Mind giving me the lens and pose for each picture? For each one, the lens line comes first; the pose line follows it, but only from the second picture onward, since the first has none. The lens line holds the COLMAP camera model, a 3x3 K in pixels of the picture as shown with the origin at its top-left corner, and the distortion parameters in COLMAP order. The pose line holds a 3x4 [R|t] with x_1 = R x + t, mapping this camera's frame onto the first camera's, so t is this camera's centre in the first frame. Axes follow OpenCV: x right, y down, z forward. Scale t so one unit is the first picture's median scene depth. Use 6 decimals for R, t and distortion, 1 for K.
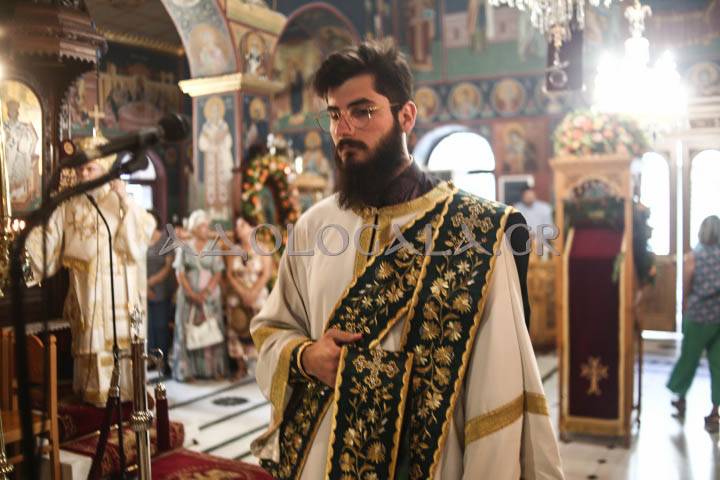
lens RADIAL K [[709.5, 0, 360.0], [0, 709.5, 240.0], [0, 0, 1]] dist [-0.129080, 0.028426]
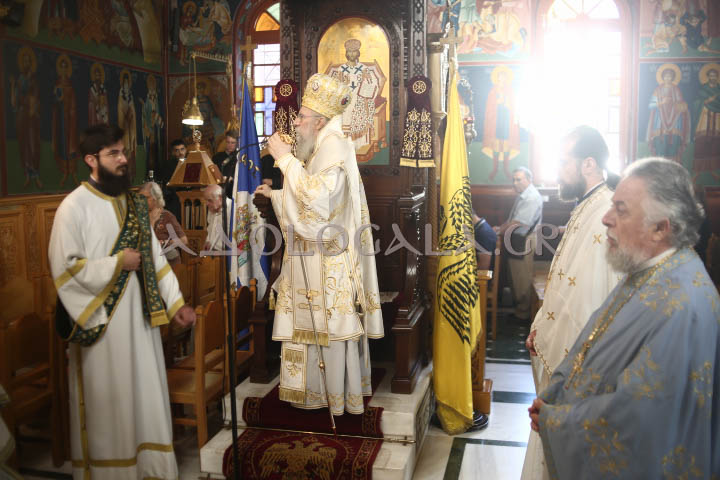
lens RADIAL K [[709.5, 0, 360.0], [0, 709.5, 240.0], [0, 0, 1]] dist [-0.129080, 0.028426]
pose [[0.284081, 0.125962, -0.950490, 0.256873], [-0.038482, 0.992032, 0.119966, -0.035997], [0.958028, 0.002496, 0.286665, 0.490058]]
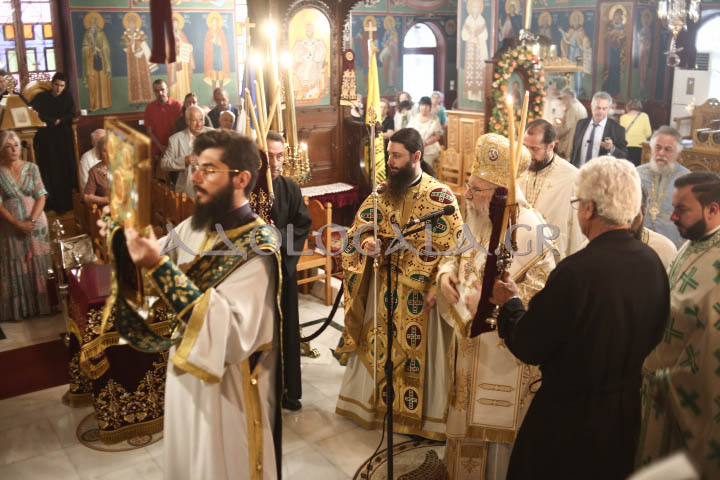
lens RADIAL K [[702.8, 0, 360.0], [0, 702.8, 240.0], [0, 0, 1]] dist [-0.134244, 0.080779]
pose [[0.911836, 0.119399, -0.392810, 0.114873], [-0.024893, 0.971095, 0.237390, -0.075644], [0.409800, -0.206682, 0.888452, -0.175843]]
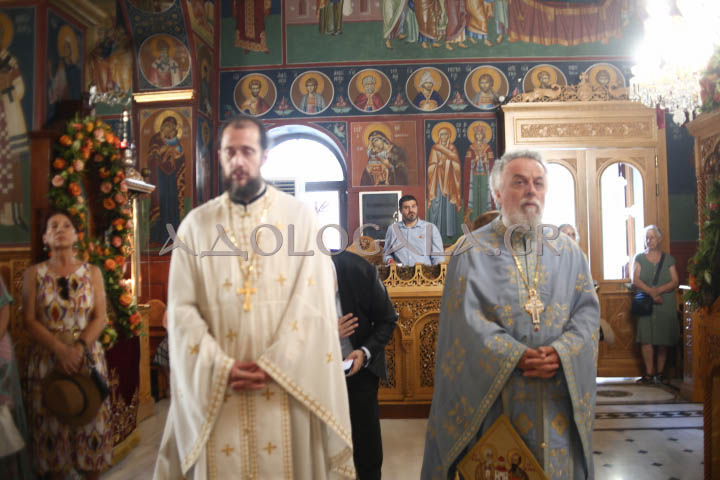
lens RADIAL K [[702.8, 0, 360.0], [0, 702.8, 240.0], [0, 0, 1]] dist [-0.134244, 0.080779]
pose [[0.907192, 0.012904, 0.420519, -0.164506], [0.019155, 0.997226, -0.071922, 0.027521], [-0.420281, 0.073302, 0.904429, 0.389992]]
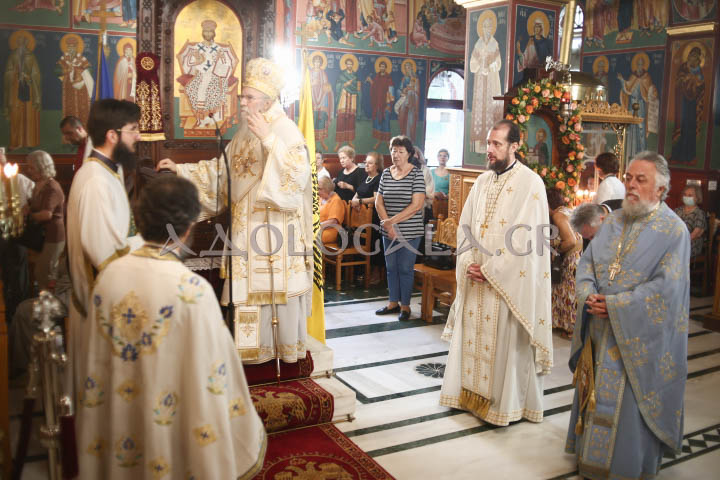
lens RADIAL K [[702.8, 0, 360.0], [0, 702.8, 240.0], [0, 0, 1]] dist [-0.134244, 0.080779]
pose [[0.851871, 0.124261, -0.508798, 0.121480], [-0.064458, 0.988937, 0.133601, -0.029770], [0.519771, -0.081015, 0.850456, 0.184174]]
